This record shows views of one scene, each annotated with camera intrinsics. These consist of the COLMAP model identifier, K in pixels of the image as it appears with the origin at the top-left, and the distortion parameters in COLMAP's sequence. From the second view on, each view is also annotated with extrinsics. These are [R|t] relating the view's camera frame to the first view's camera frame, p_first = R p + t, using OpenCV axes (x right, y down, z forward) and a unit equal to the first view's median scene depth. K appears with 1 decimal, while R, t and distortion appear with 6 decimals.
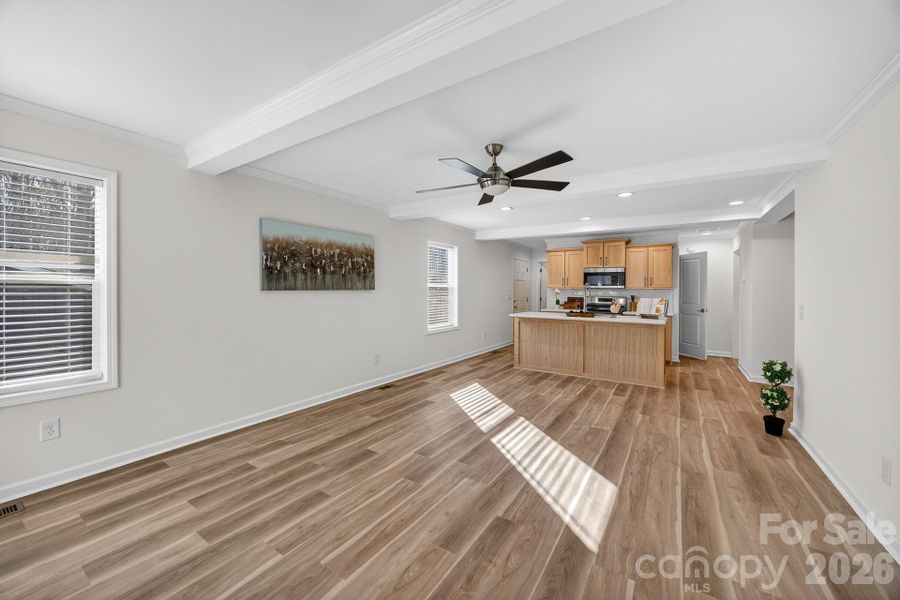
lens RADIAL K [[348.2, 0, 448.7], [0, 348.2, 298.9], [0, 0, 1]] dist [-0.022295, 0.000497]
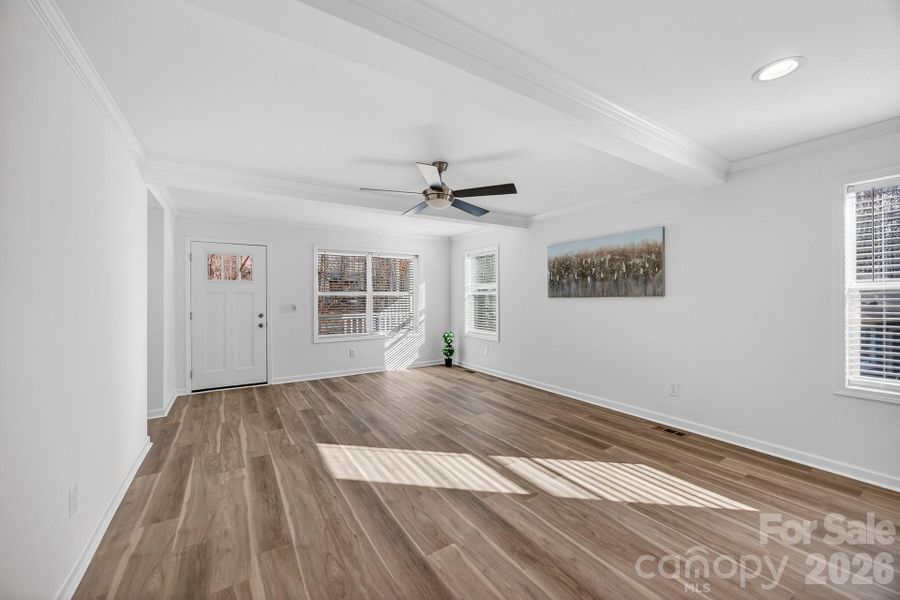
lens RADIAL K [[348.2, 0, 448.7], [0, 348.2, 298.9], [0, 0, 1]] dist [-0.022295, 0.000497]
pose [[-0.410434, -0.000976, -0.911890, 0.777942], [-0.023129, 0.999689, 0.009340, -0.018761], [0.911597, 0.024924, -0.410329, 1.025415]]
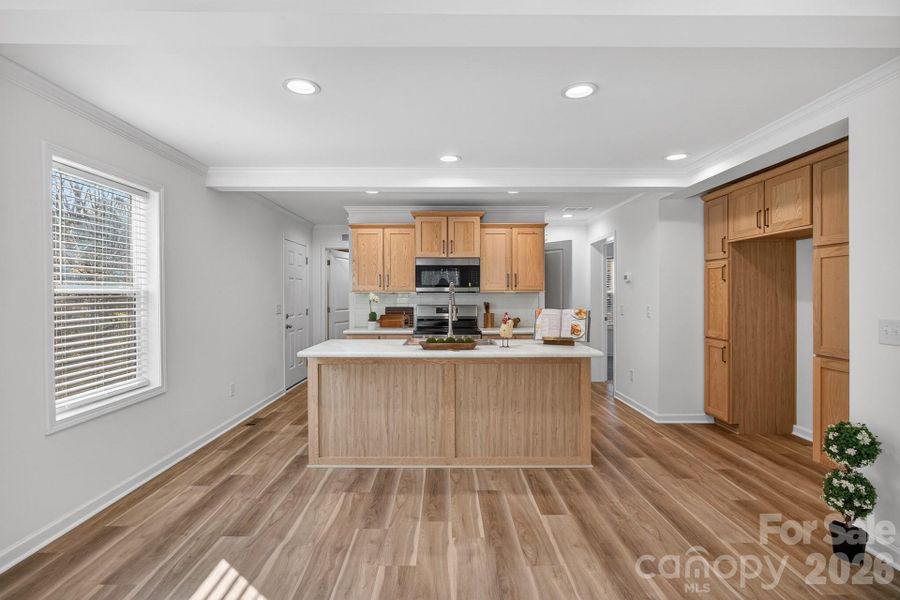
lens RADIAL K [[439.4, 0, 450.0], [0, 439.4, 300.0], [0, 0, 1]] dist [-0.021425, 0.000449]
pose [[0.829304, -0.015870, 0.558572, 0.036919], [0.022030, 0.999748, -0.004303, -0.022215], [-0.558363, 0.015873, 0.829445, 0.625665]]
